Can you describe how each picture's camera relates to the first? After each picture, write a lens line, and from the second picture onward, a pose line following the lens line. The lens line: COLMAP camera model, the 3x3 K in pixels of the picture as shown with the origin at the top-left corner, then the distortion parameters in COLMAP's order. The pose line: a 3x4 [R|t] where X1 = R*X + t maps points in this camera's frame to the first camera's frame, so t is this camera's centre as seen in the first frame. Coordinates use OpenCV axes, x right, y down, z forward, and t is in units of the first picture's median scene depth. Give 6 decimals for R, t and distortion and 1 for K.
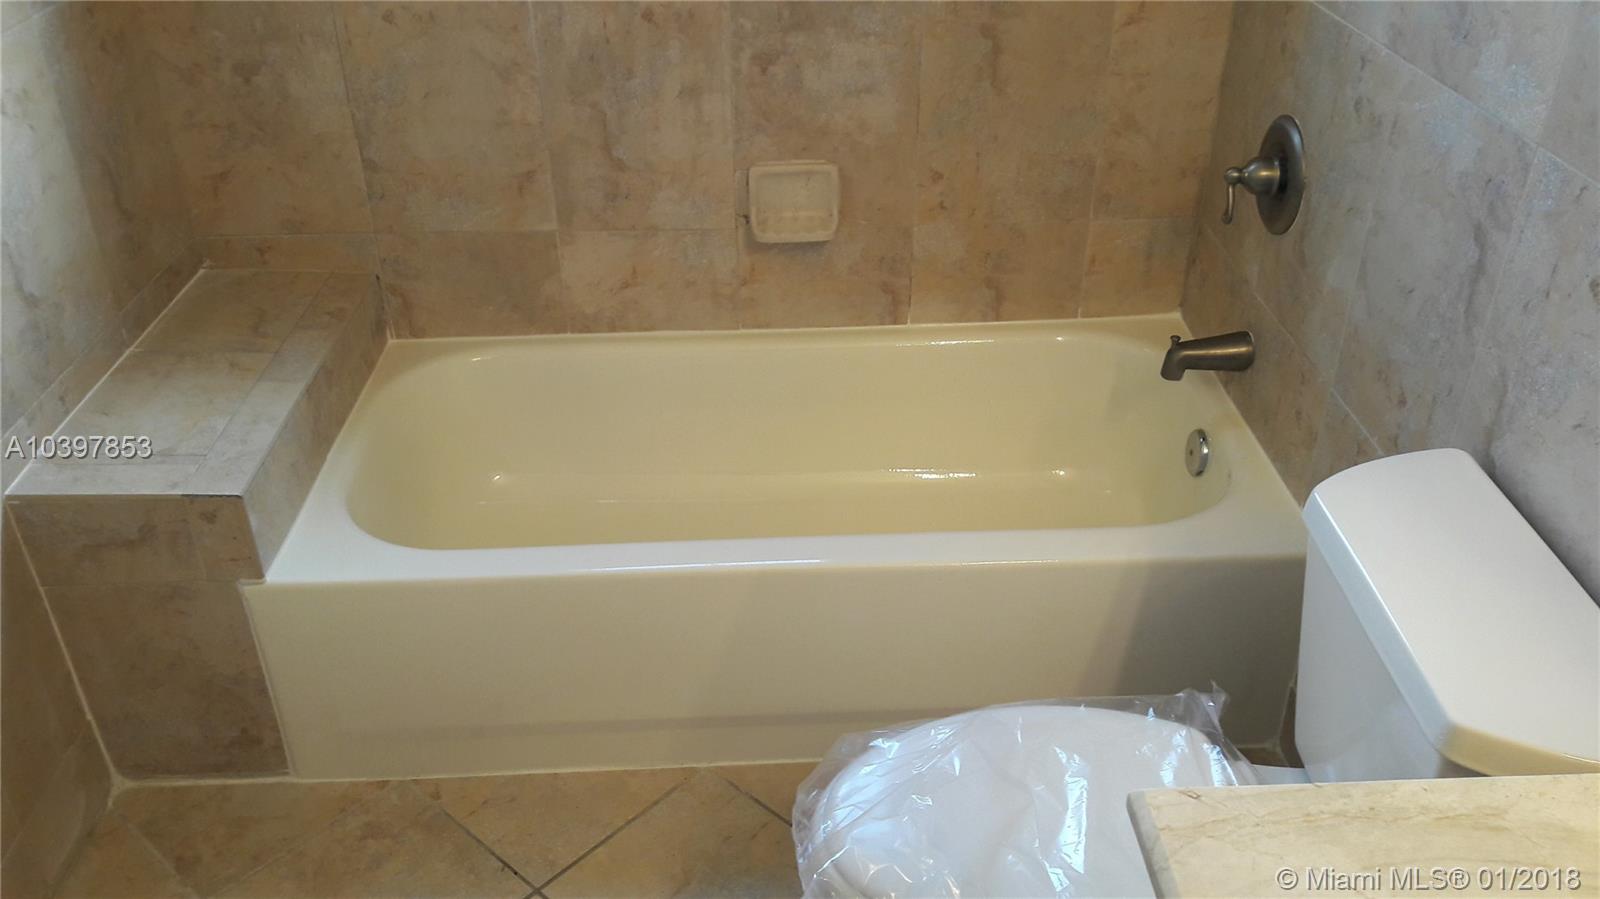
lens RADIAL K [[1307.3, 0, 825.4], [0, 1307.3, 450.2], [0, 0, 1]] dist [0.227057, -0.375406]
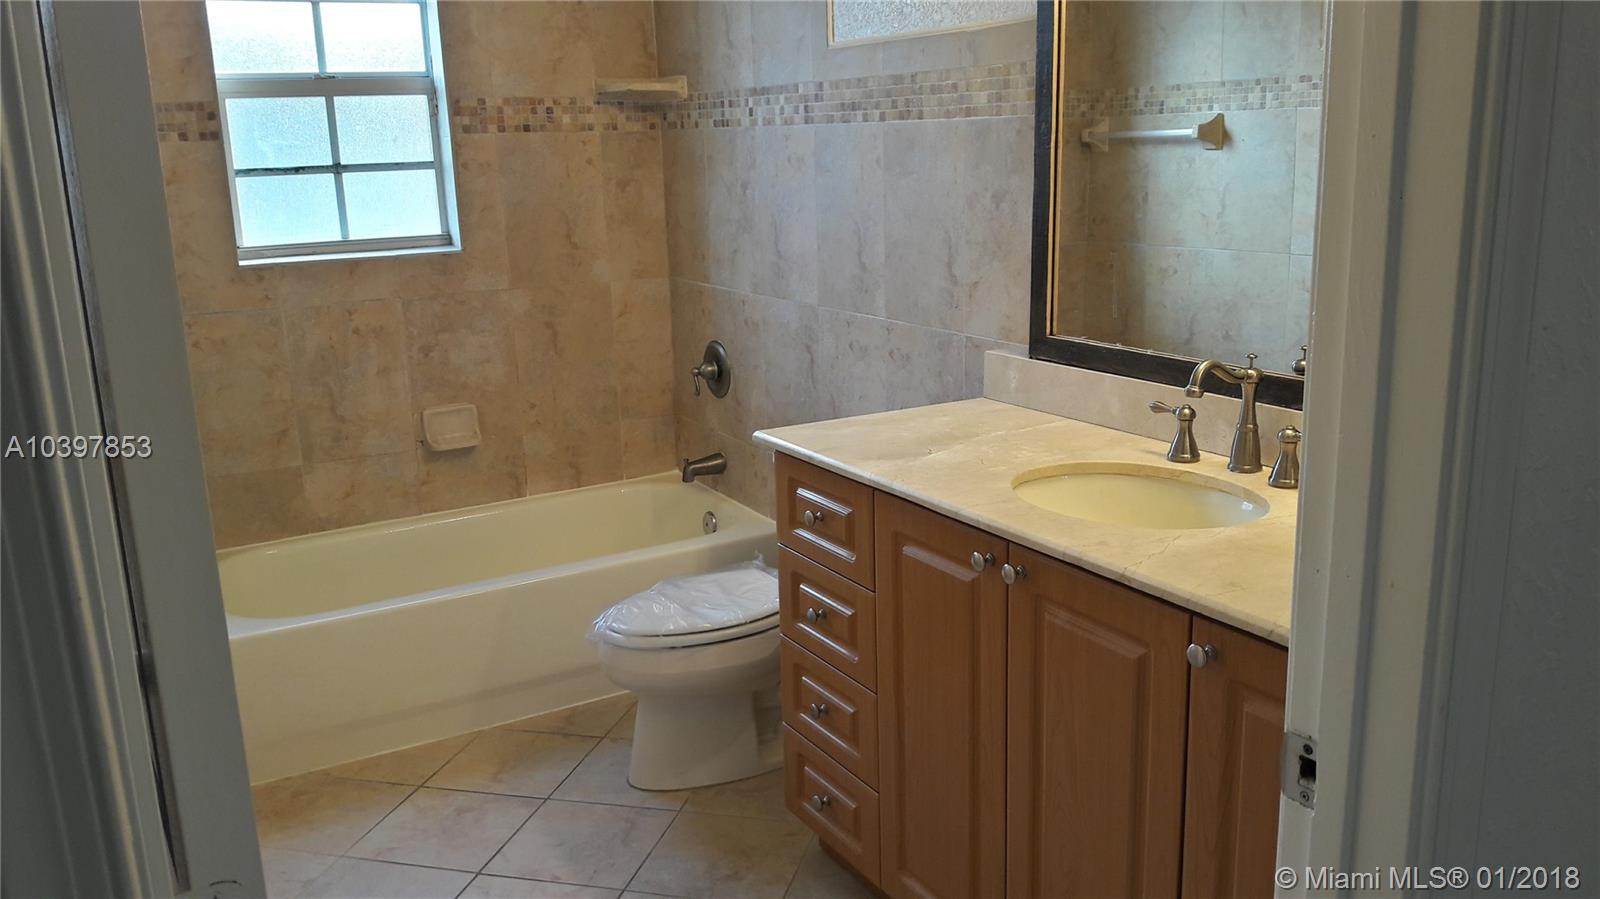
lens RADIAL K [[1305.9, 0, 798.6], [0, 1305.9, 466.1], [0, 0, 1]] dist [0.163325, -0.372144]
pose [[0.892253, -0.132663, 0.431608, -0.368301], [0.256668, 0.935432, -0.243079, 0.386201], [-0.371493, 0.327668, 0.868692, -0.621125]]
